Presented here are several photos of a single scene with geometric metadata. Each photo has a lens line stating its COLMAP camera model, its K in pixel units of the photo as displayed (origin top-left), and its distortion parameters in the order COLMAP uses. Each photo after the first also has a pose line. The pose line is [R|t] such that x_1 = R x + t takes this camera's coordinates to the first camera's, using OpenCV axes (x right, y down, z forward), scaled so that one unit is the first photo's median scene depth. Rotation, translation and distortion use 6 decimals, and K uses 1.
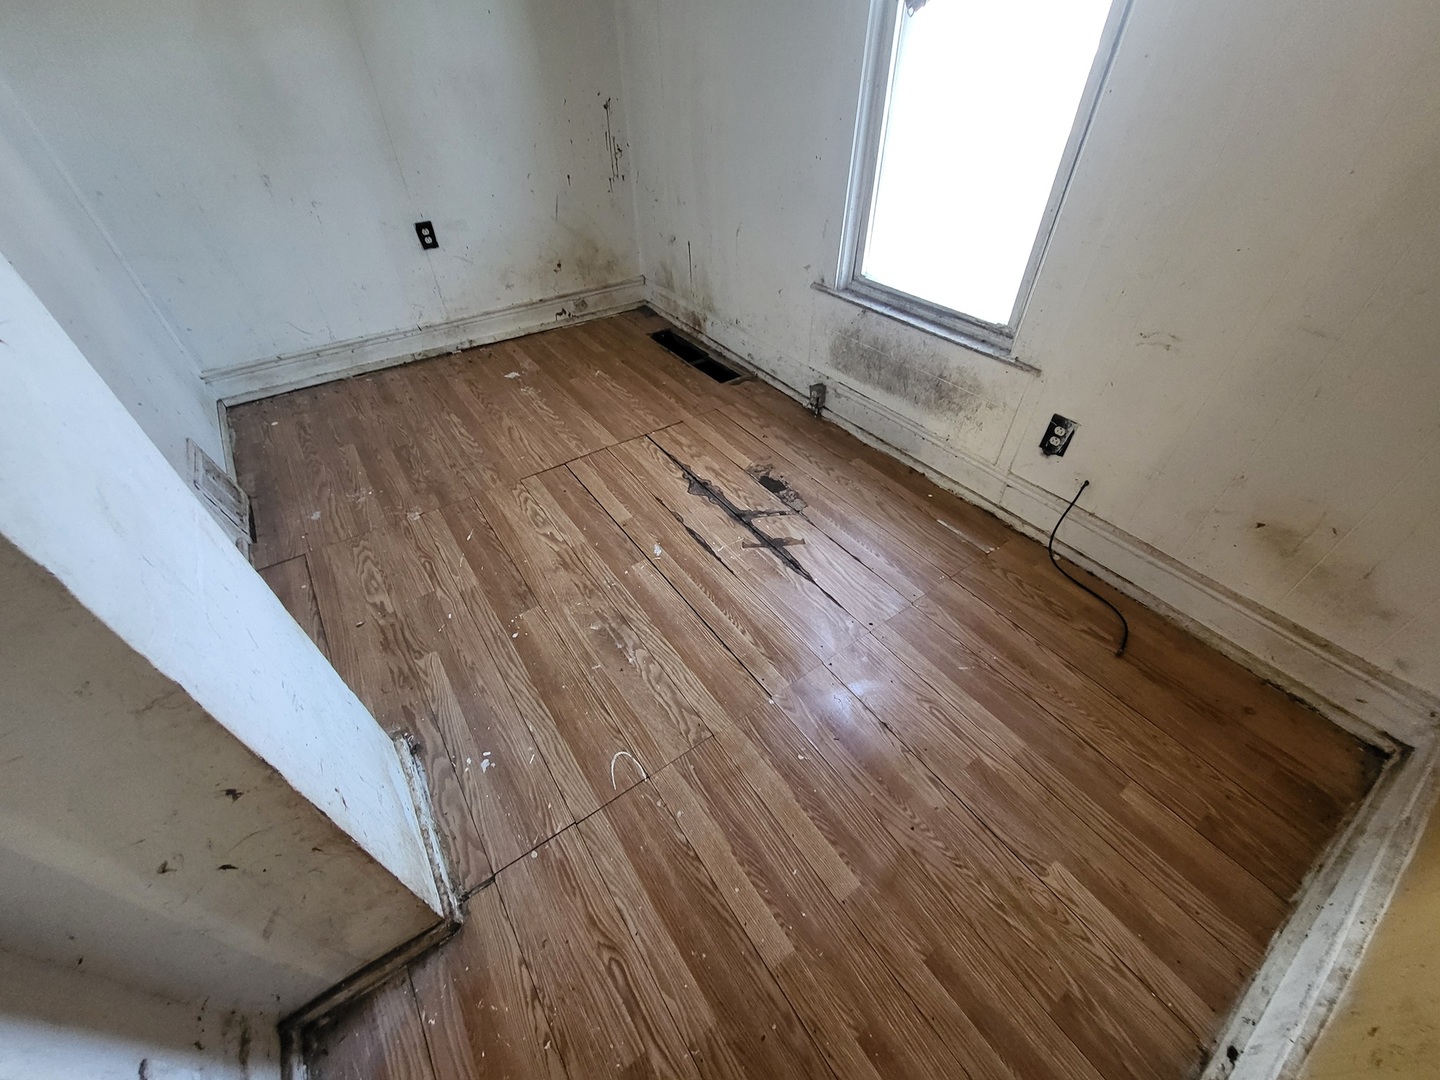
lens RADIAL K [[569.1, 0, 725.4], [0, 569.1, 538.7], [0, 0, 1]] dist [-0.001556, 0.000618]
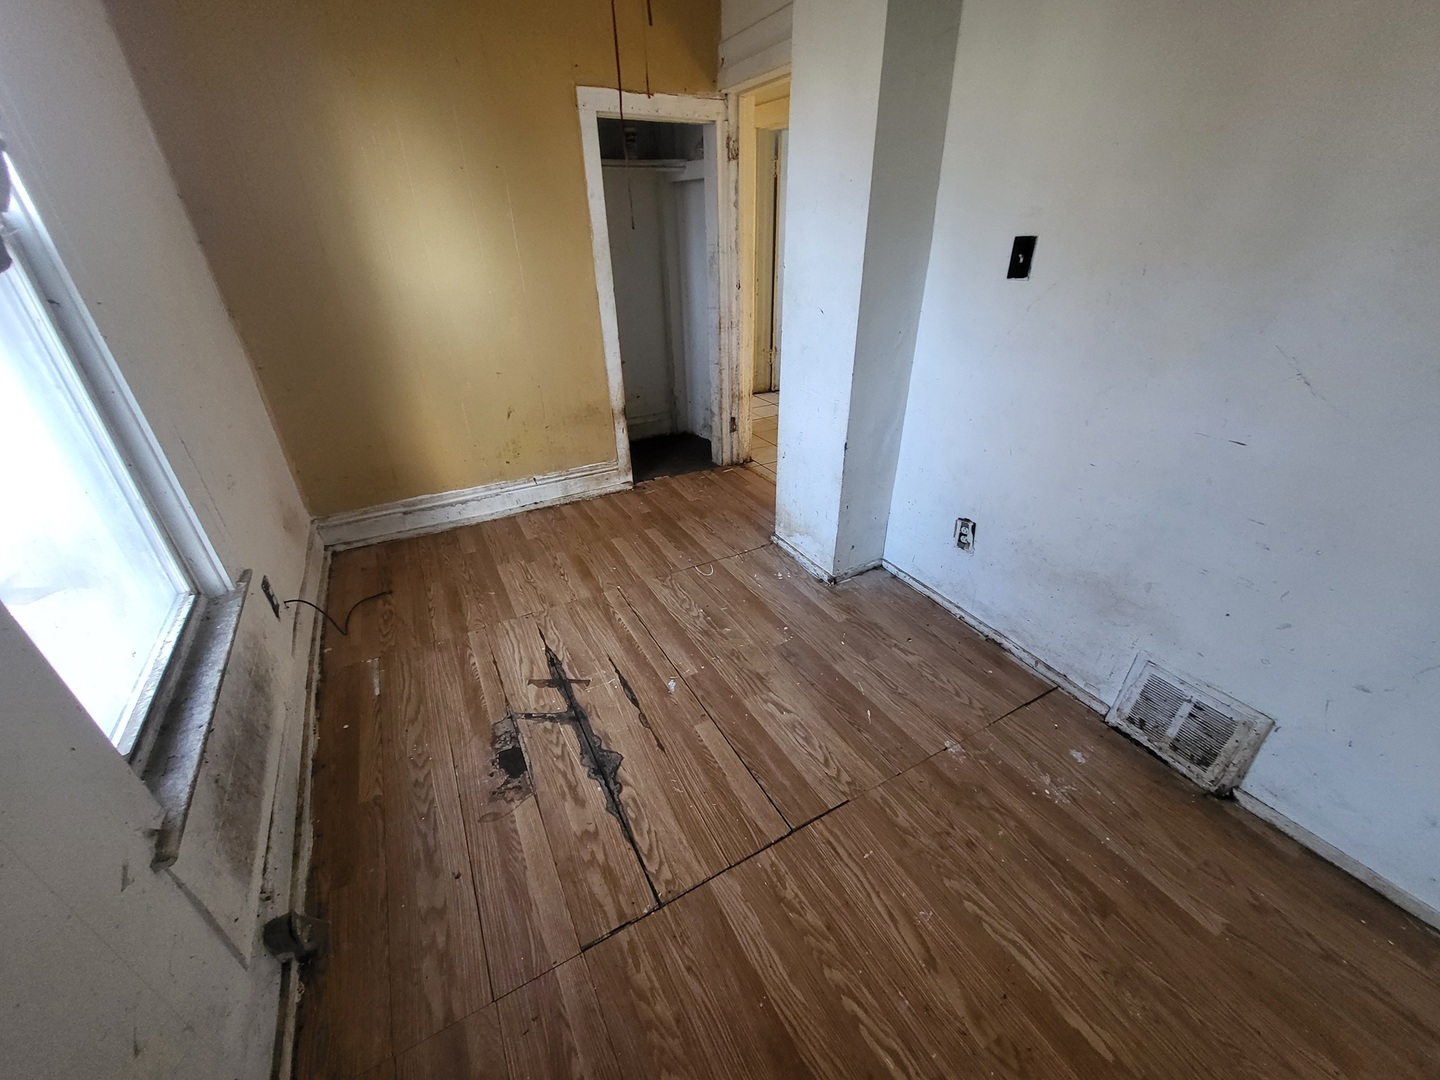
lens RADIAL K [[569.1, 0, 724.5], [0, 569.1, 539.6], [0, 0, 1]] dist [-0.001556, 0.000618]
pose [[-0.993647, -0.040243, 0.105098, -0.306713], [0.086754, 0.320956, 0.943112, -1.008469], [-0.071685, 0.946239, -0.315426, 1.057929]]
